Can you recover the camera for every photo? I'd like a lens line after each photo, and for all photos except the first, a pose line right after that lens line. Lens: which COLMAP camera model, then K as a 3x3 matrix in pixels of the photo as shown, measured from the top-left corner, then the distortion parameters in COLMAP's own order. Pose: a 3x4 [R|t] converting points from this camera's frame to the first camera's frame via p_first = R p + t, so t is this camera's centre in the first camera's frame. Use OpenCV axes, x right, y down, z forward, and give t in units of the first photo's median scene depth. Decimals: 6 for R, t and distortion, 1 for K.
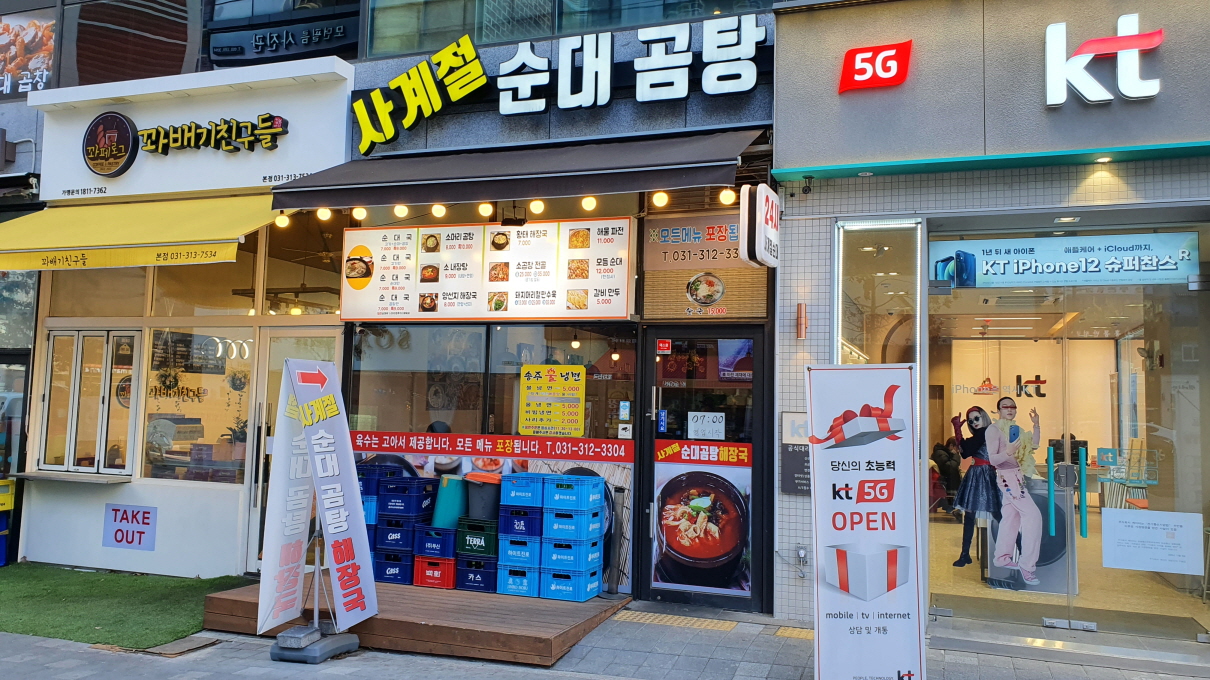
lens RADIAL K [[975.5, 0, 605.5], [0, 975.5, 292.3], [0, 0, 1]] dist [0.046579, -0.220259]
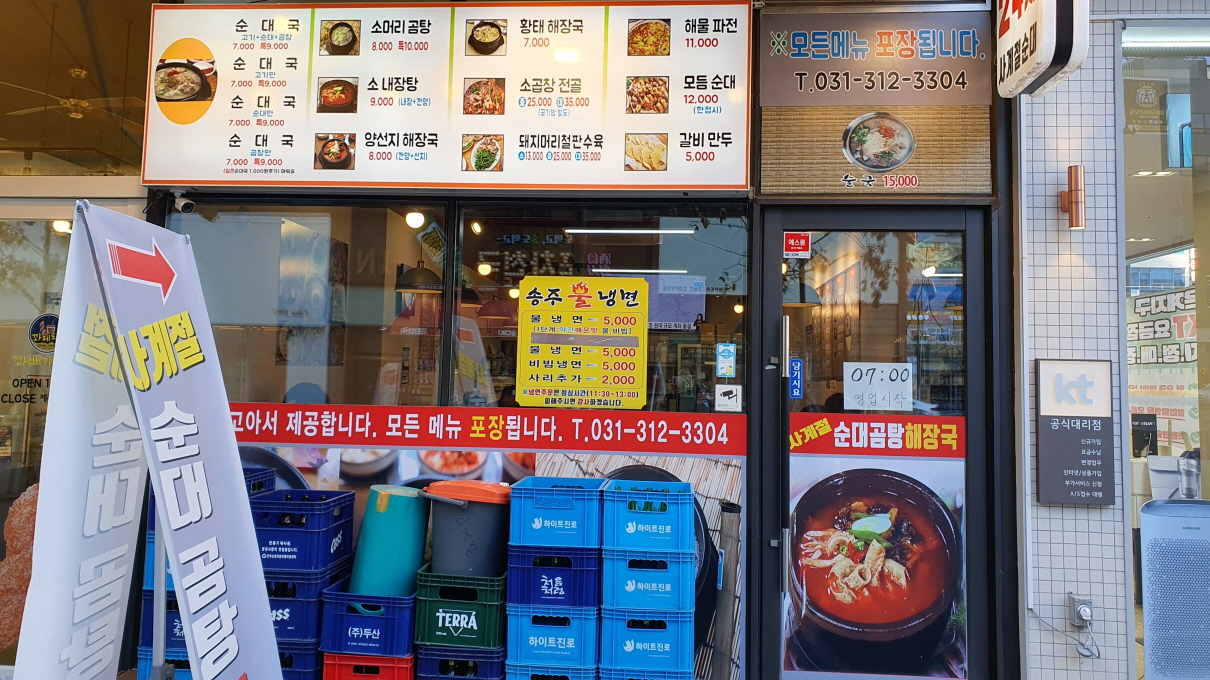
lens RADIAL K [[975.5, 0, 605.5], [0, 975.5, 292.3], [0, 0, 1]] dist [0.046579, -0.220259]
pose [[0.963675, 0.018270, 0.266453, -0.191049], [-0.027619, 0.999126, 0.031381, 0.068131], [-0.265647, -0.037600, 0.963337, 0.493752]]
